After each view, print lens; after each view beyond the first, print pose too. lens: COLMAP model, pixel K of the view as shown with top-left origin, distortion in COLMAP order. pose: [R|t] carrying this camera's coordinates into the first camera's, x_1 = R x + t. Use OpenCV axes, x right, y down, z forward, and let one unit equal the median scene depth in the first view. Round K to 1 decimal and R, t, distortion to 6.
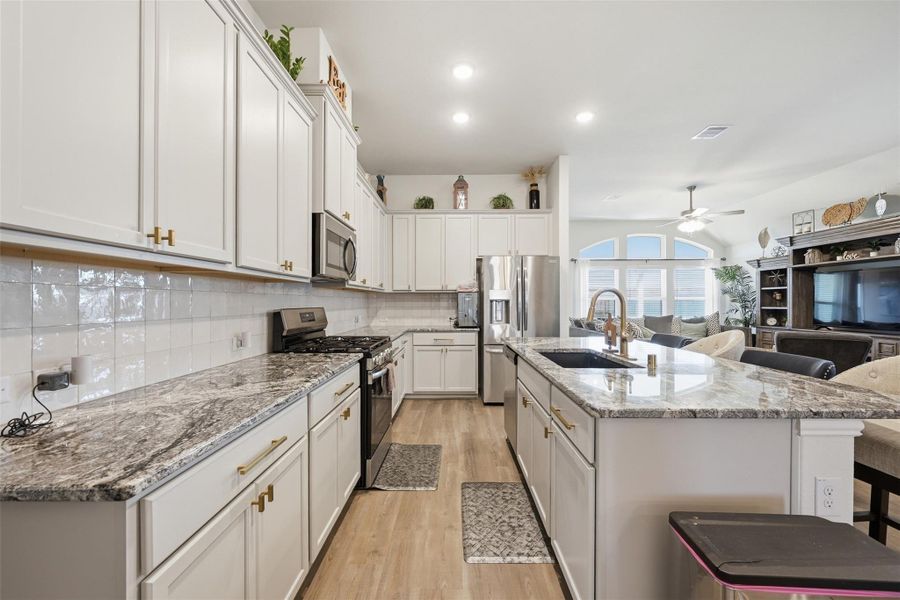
lens RADIAL K [[360.5, 0, 453.9], [0, 360.5, 302.6], [0, 0, 1]] dist [-0.000512, -0.000682]
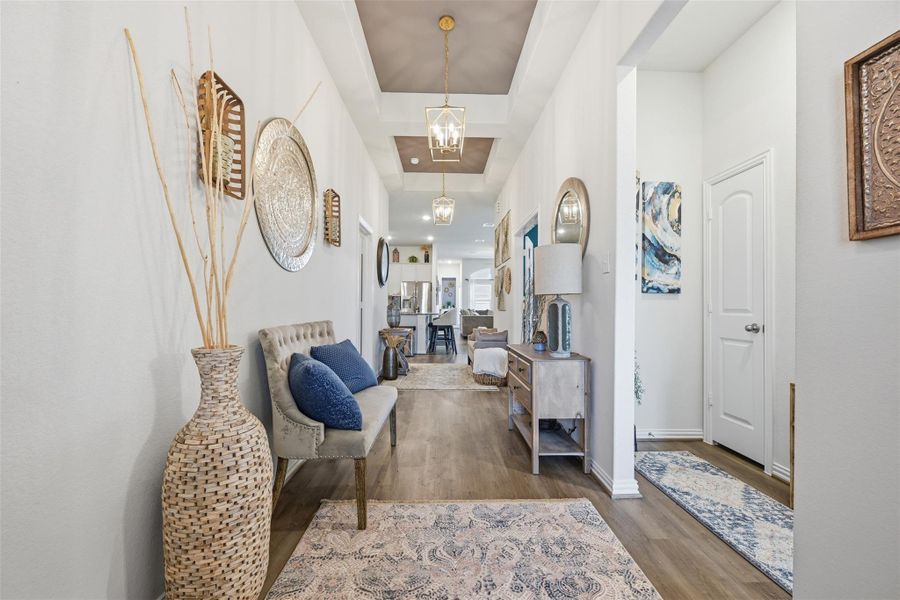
lens RADIAL K [[360.5, 0, 449.8], [0, 360.5, 303.7], [0, 0, 1]] dist [-0.000512, -0.000682]
pose [[0.999228, 0.003004, 0.039172, 0.203842], [-0.003126, 0.999990, 0.003048, 0.002927], [-0.039162, -0.003168, 0.999228, -1.120343]]
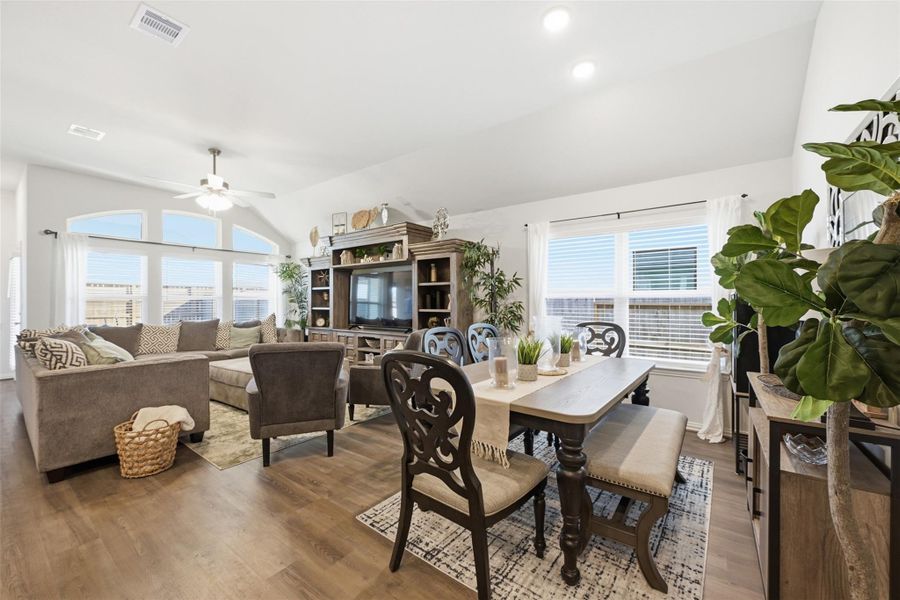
lens RADIAL K [[360.5, 0, 452.3], [0, 360.5, 300.7], [0, 0, 1]] dist [-0.000512, -0.000682]
pose [[0.591832, 0.005561, 0.806042, 0.303134], [-0.000067, 0.999977, -0.006849, 0.000236], [-0.806061, 0.003999, 0.591818, 0.130282]]
